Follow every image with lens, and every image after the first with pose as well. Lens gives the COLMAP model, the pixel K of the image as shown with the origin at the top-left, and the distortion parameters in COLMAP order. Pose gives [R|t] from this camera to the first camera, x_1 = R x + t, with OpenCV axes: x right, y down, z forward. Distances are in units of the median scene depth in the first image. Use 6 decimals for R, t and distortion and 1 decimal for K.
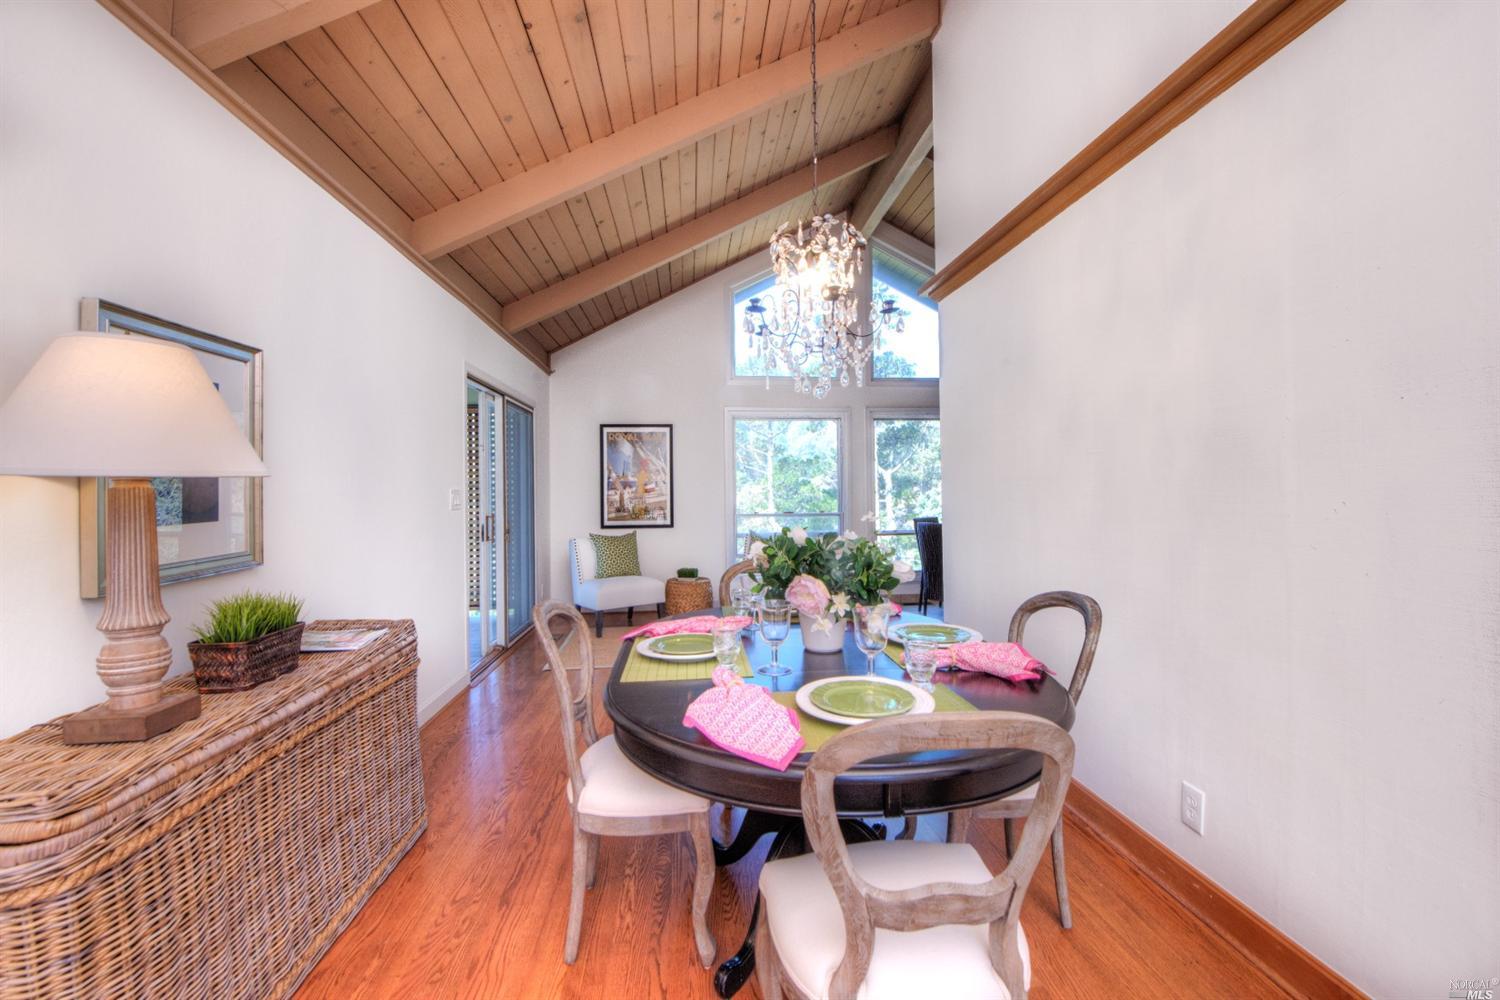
lens RADIAL K [[639.3, 0, 750.0], [0, 639.3, 500.0], [0, 0, 1]] dist [0.000180, 0.000012]
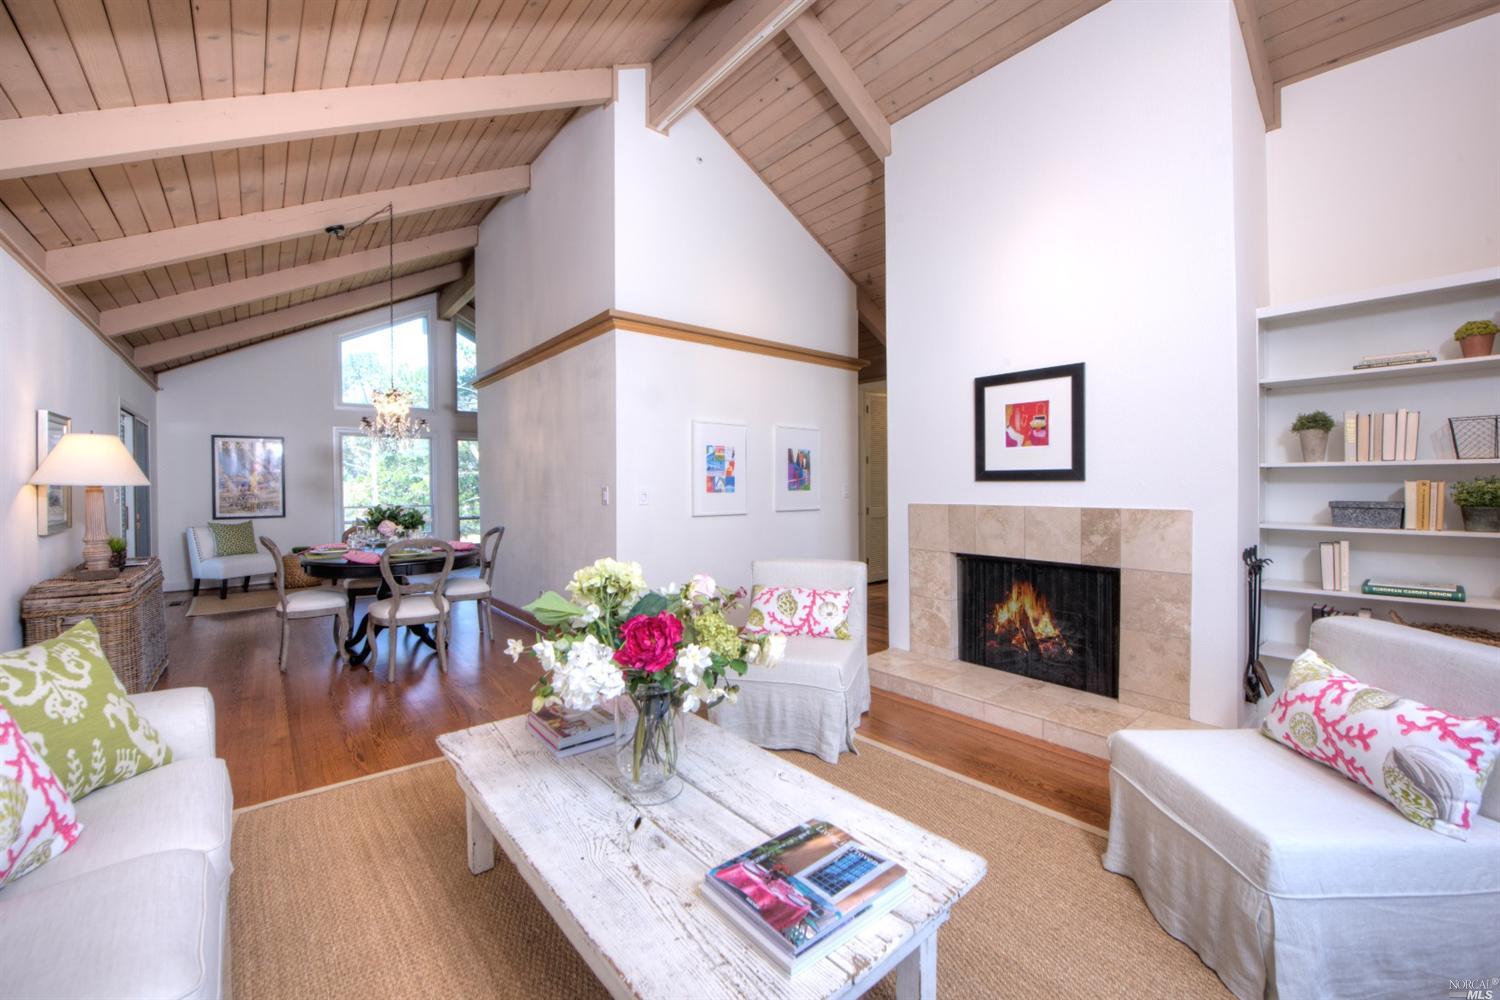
lens RADIAL K [[596.8, 0, 758.0], [0, 596.8, 490.8], [0, 0, 1]] dist [-0.020681, 0.000043]
pose [[0.821829, -0.001492, 0.569732, -0.013582], [0.007208, 0.999944, -0.007780, 0.005775], [-0.569688, 0.010501, 0.821794, -0.530969]]
